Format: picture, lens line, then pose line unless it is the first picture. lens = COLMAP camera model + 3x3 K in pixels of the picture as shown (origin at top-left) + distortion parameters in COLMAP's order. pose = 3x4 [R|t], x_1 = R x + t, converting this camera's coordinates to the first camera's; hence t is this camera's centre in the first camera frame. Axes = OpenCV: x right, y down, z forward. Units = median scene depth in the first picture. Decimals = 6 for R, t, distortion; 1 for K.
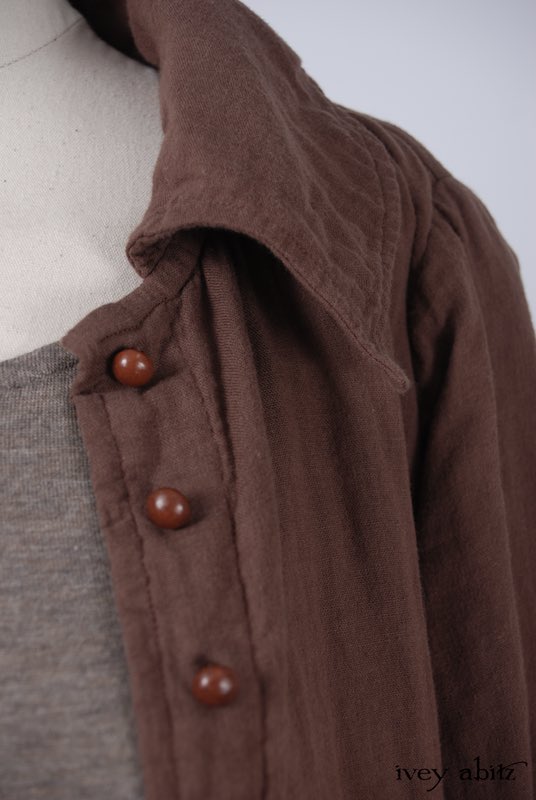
lens RADIAL K [[1277.6, 0, 268.0], [0, 1277.6, 400.0], [0, 0, 1]] dist [-0.033317, -0.038099]
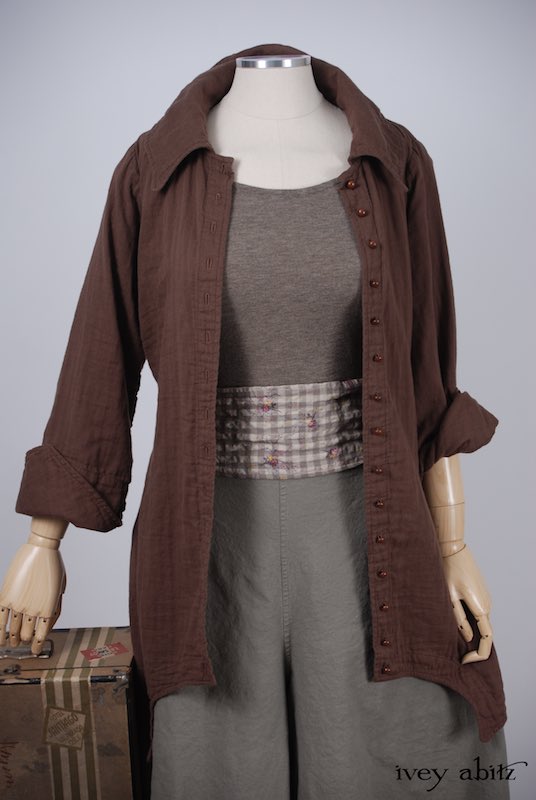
lens RADIAL K [[1566.9, 0, 268.0], [0, 1566.9, 400.0], [0, 0, 1]] dist [-0.067153, -0.035540]
pose [[0.996371, 0.015383, 0.083718, -0.887271], [-0.022201, 0.996456, 0.081132, 0.306639], [-0.082173, -0.082696, 0.993181, -4.811758]]
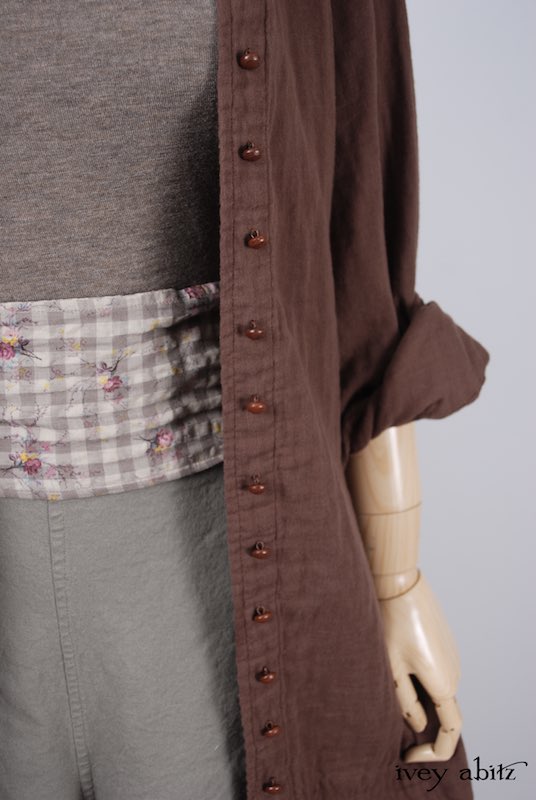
lens RADIAL K [[994.4, 0, 268.0], [0, 994.4, 400.0], [0, 0, 1]] dist [-0.094316, 0.040437]
pose [[0.991432, 0.002703, 0.130595, -0.193071], [-0.034424, 0.969849, 0.241263, 0.477061], [-0.126005, -0.243692, 0.961632, -0.698571]]
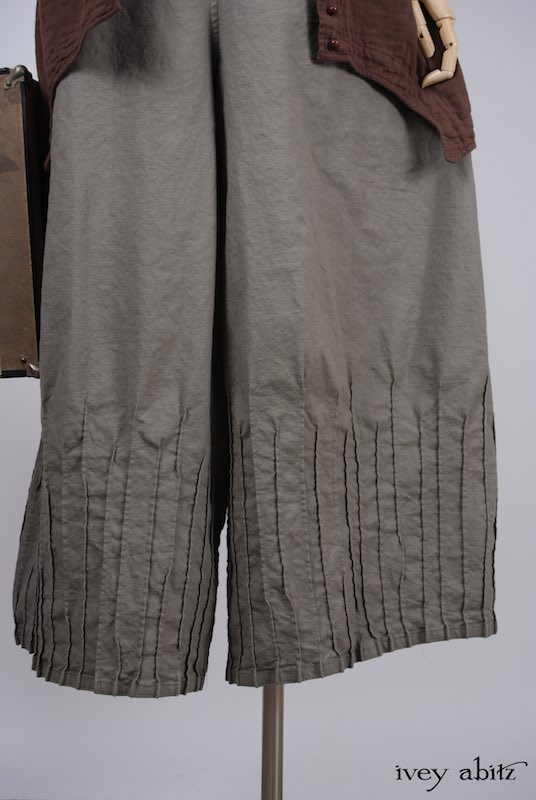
lens RADIAL K [[1126.9, 0, 268.0], [0, 1126.9, 400.0], [0, 0, 1]] dist [-0.094862, 0.021077]
pose [[0.994625, 0.022986, 0.100961, -0.456135], [-0.025628, 0.999360, 0.024951, 2.852031], [-0.100323, -0.027405, 0.994577, -2.513387]]
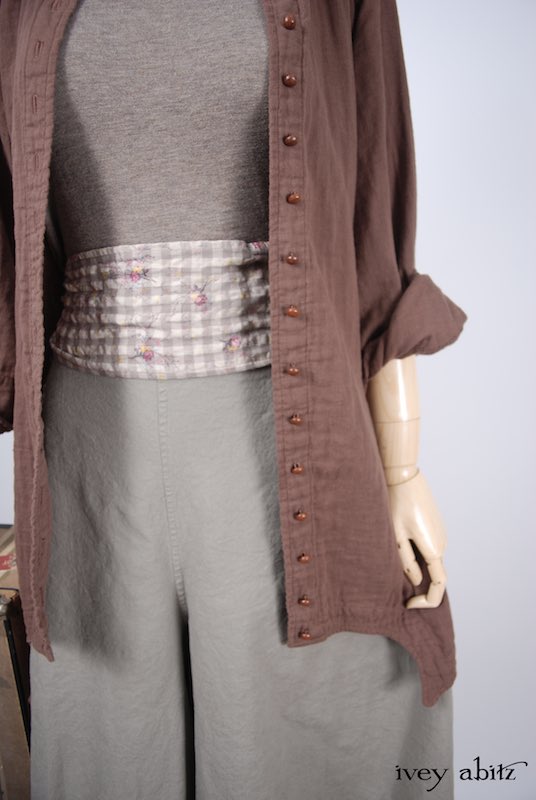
lens RADIAL K [[623.2, 0, 279.4], [0, 623.2, 399.5], [0, 0, 1]] dist [-0.160138, 0.129287]
pose [[0.998914, 0.044960, -0.012246, -0.003142], [-0.042582, 0.987474, 0.151926, 0.865133], [0.018923, -0.151240, 0.988316, -0.656235]]
